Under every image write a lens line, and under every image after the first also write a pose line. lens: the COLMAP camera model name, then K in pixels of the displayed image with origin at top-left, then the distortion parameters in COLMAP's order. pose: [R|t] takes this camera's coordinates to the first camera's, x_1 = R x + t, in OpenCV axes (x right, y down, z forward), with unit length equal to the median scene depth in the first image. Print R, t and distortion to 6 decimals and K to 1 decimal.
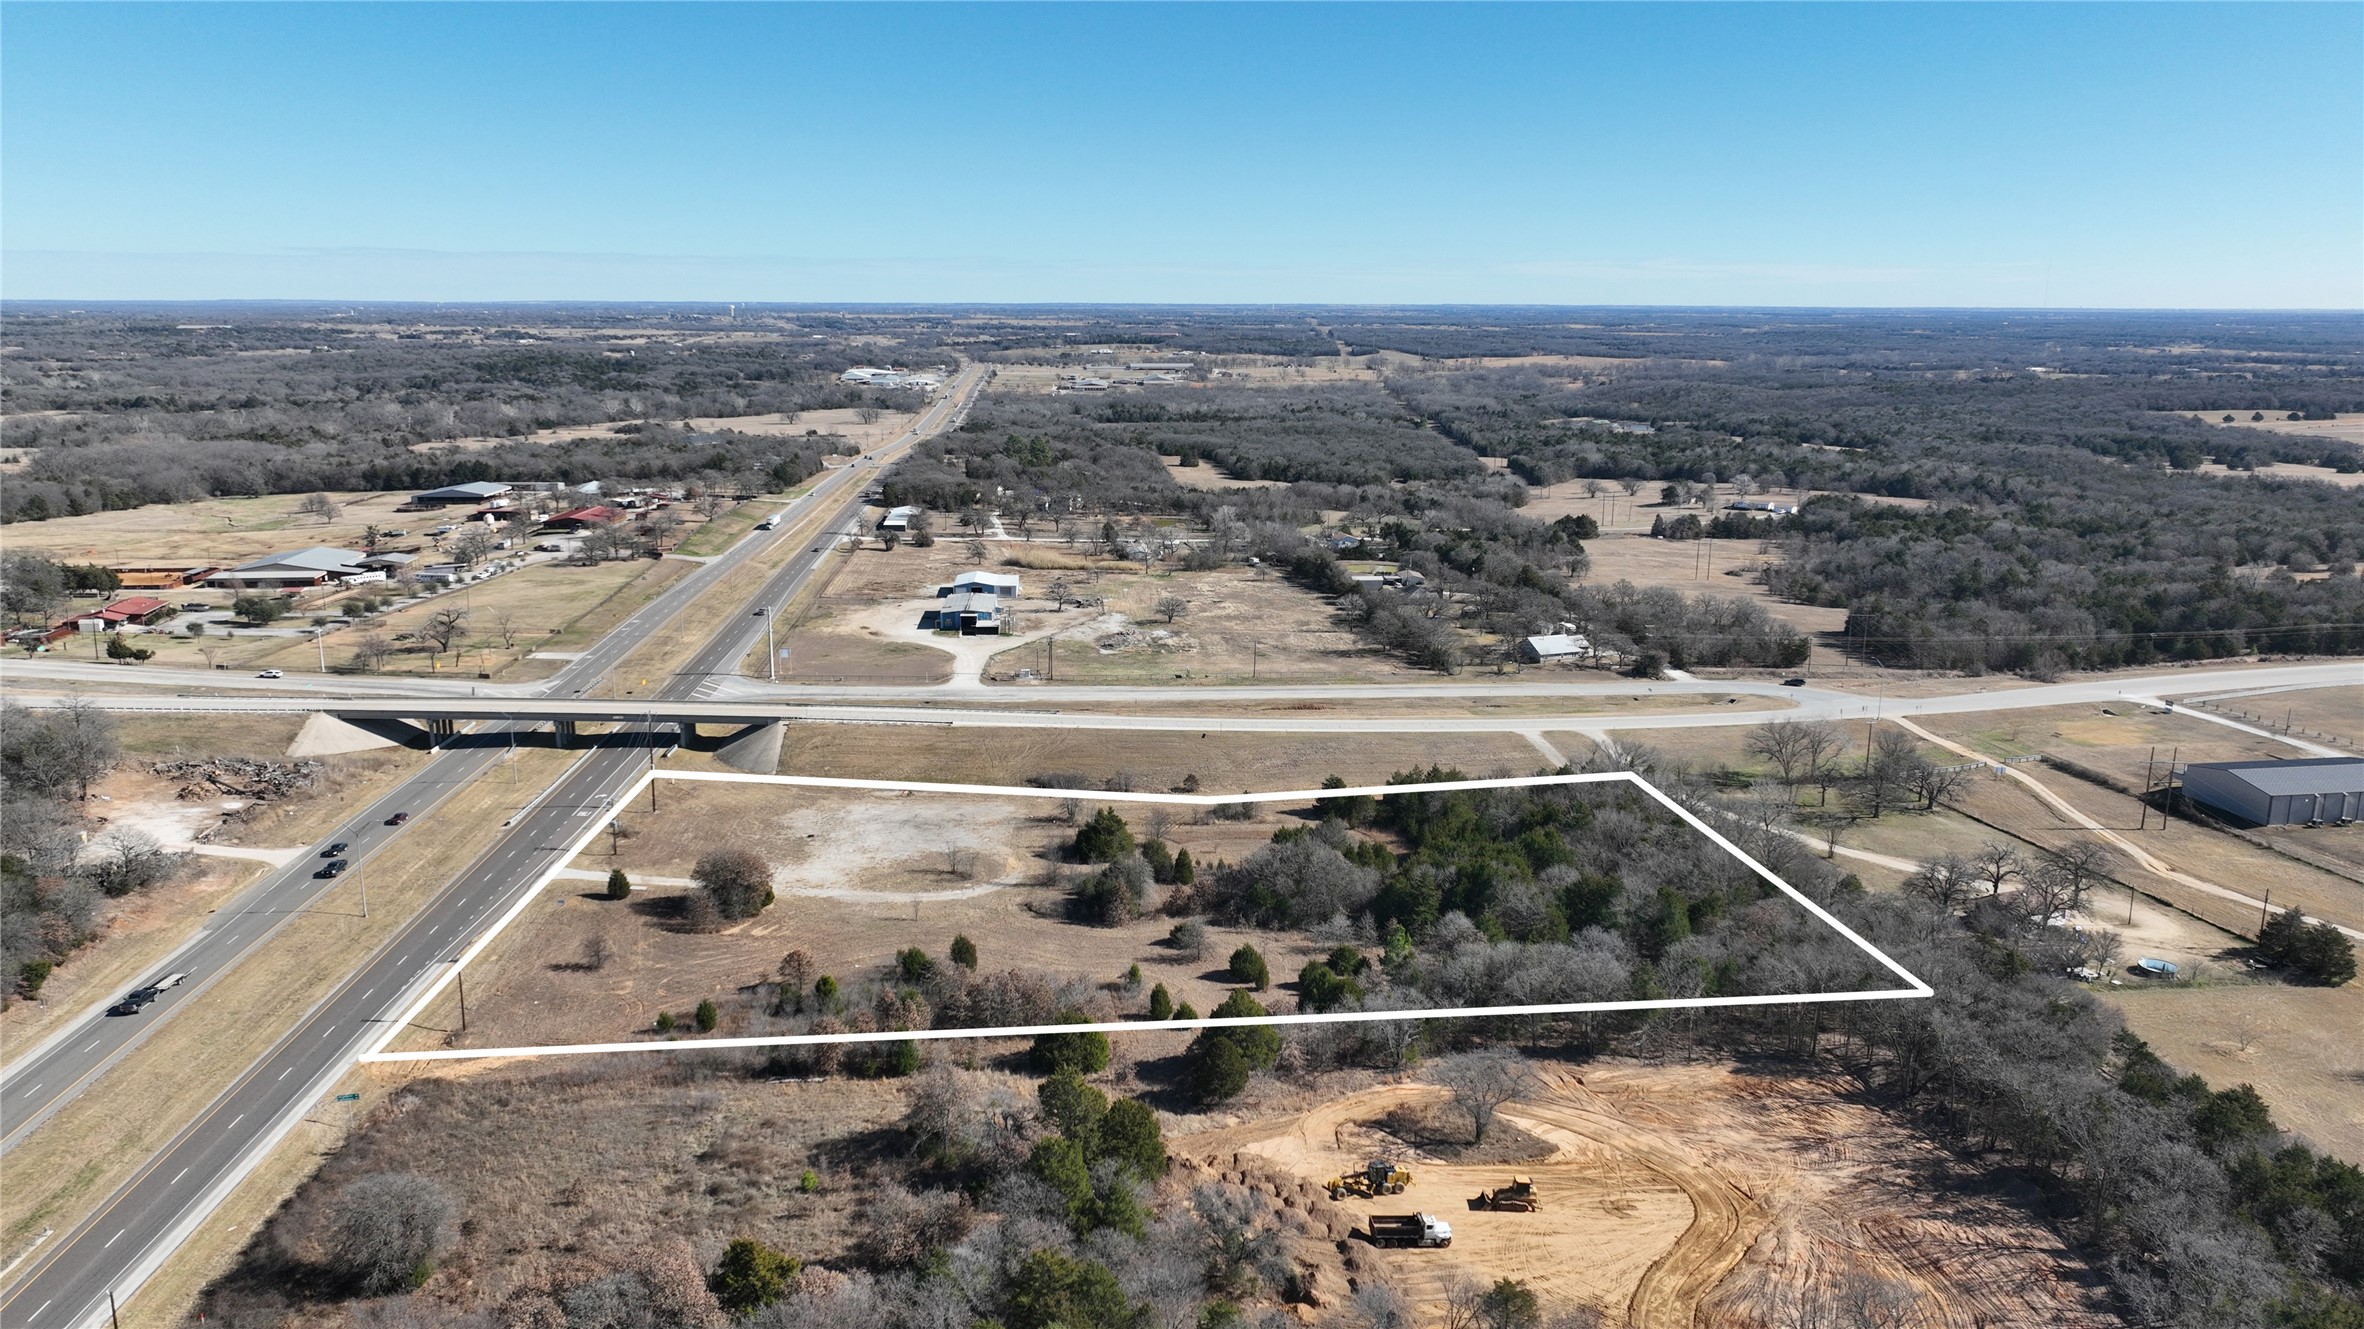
lens RADIAL K [[1657.5, 0, 1184.8], [0, 1657.5, 663.7], [0, 0, 1]] dist [0.005573, 0.006470]
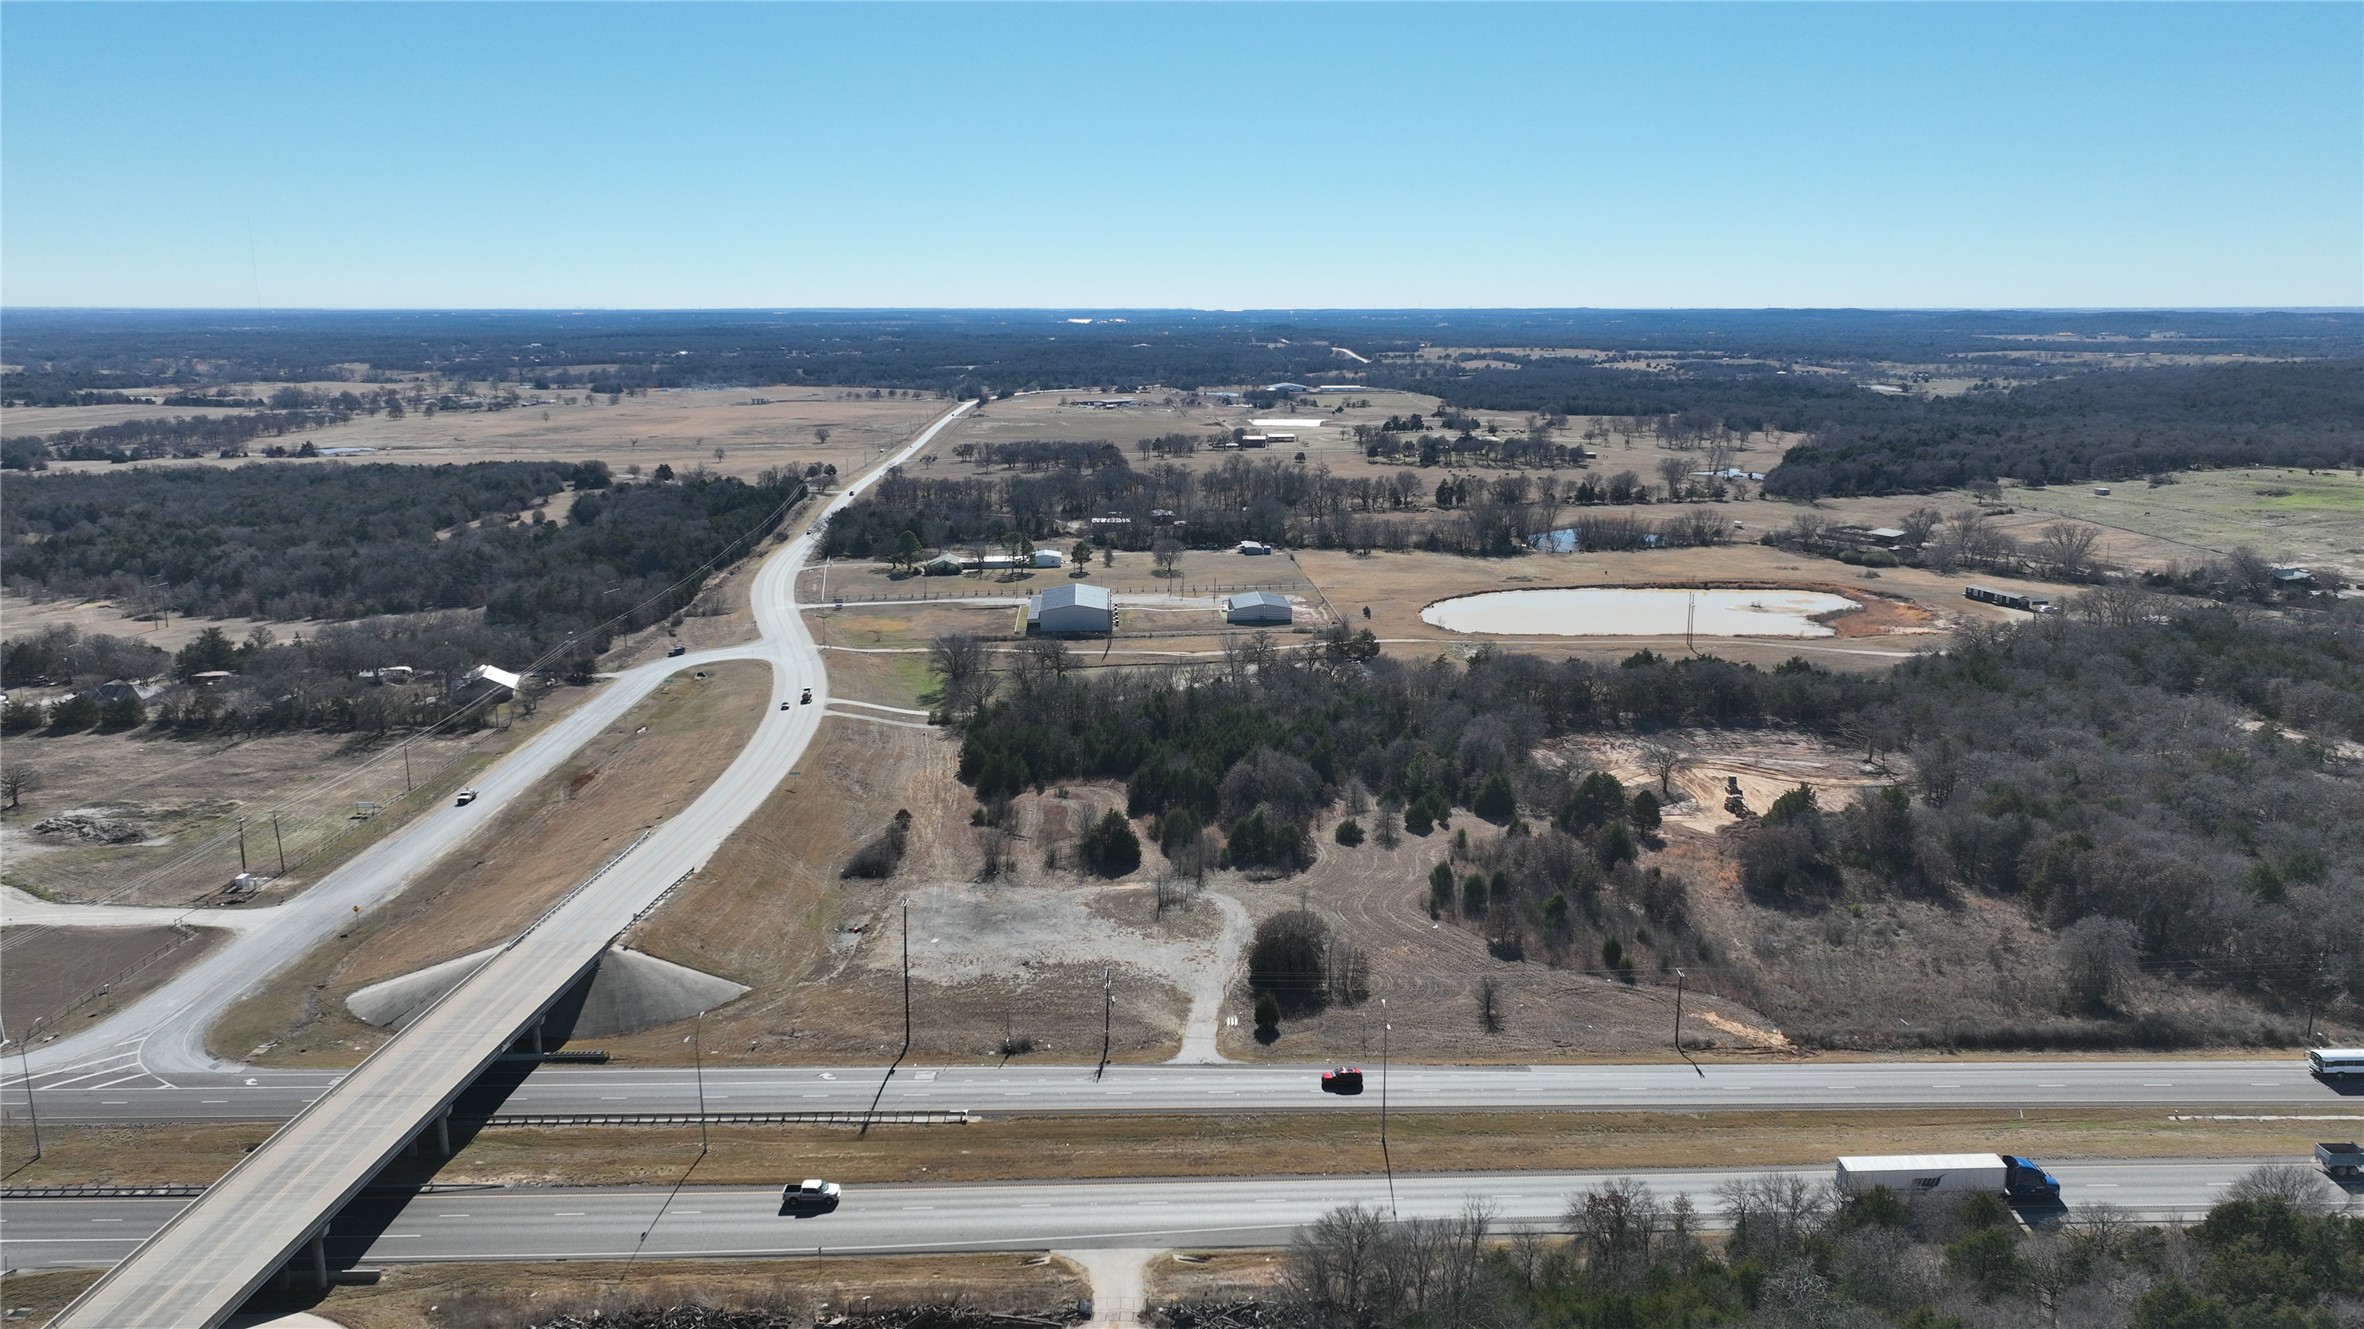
lens RADIAL K [[1657.5, 0, 1188.4], [0, 1657.5, 657.0], [0, 0, 1]] dist [0.005573, 0.006470]
pose [[0.103891, -0.213030, 0.971507, -0.968155], [0.214506, 0.958603, 0.187262, -0.173753], [-0.971182, 0.188939, 0.145286, 0.771485]]
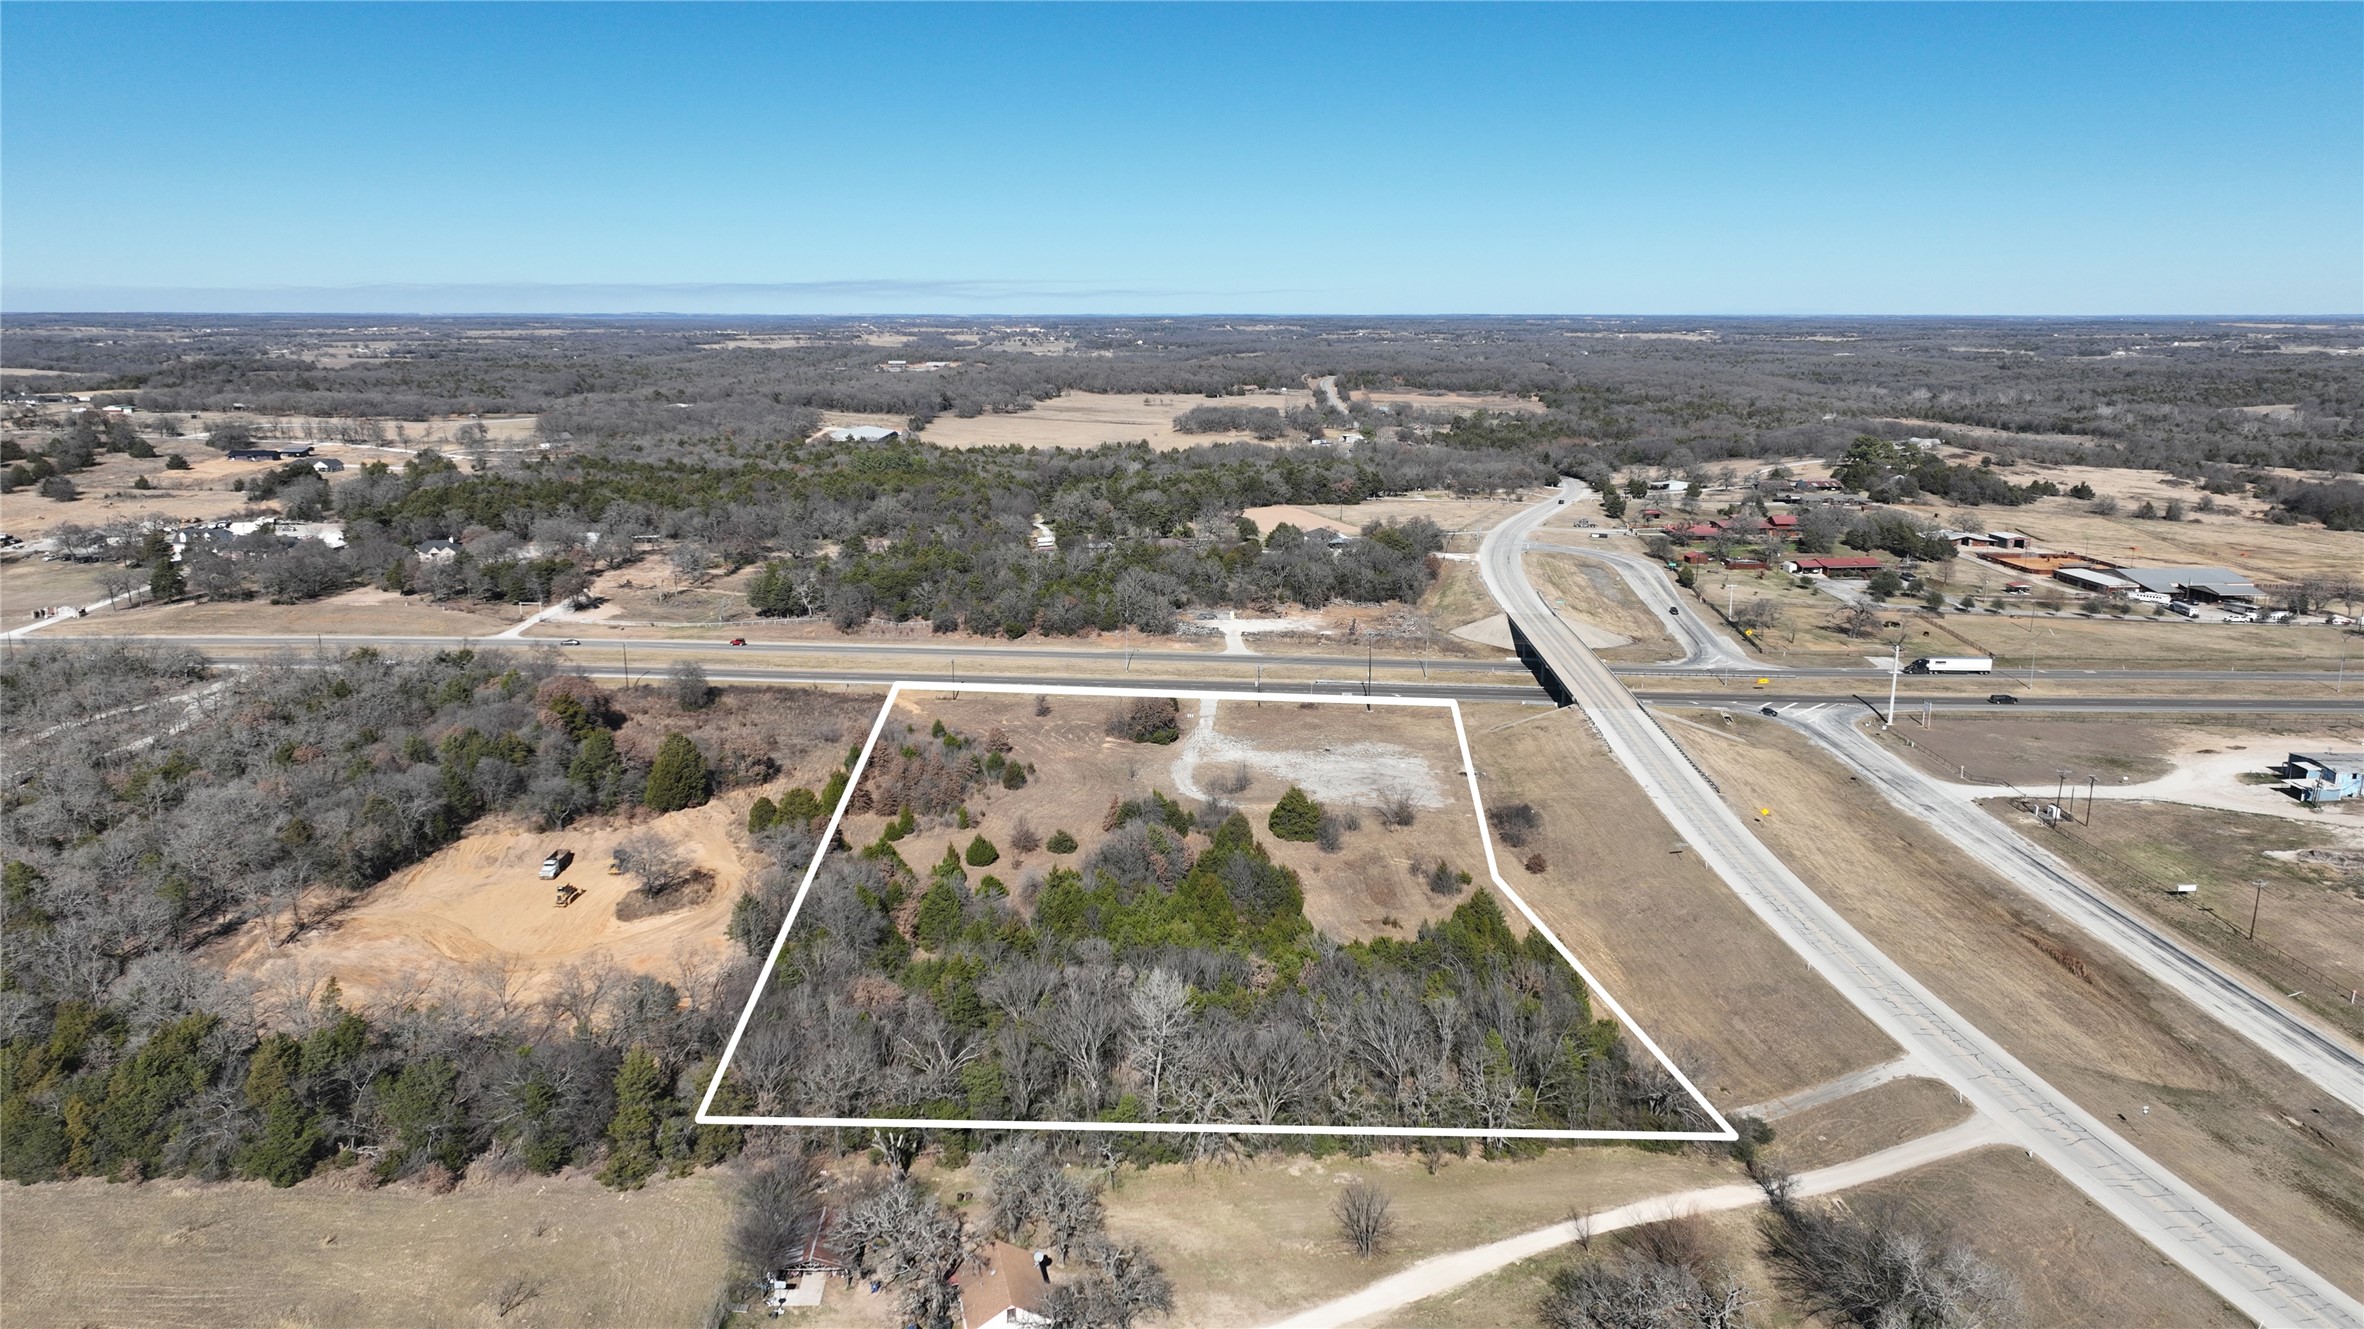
lens RADIAL K [[1657.5, 0, 1182.0], [0, 1657.5, 658.7], [0, 0, 1]] dist [0.005573, 0.006470]
pose [[-0.099670, 0.201959, -0.974309, 0.935948], [-0.215205, 0.951633, 0.219274, -0.198788], [0.971469, 0.231531, -0.051387, 0.937701]]
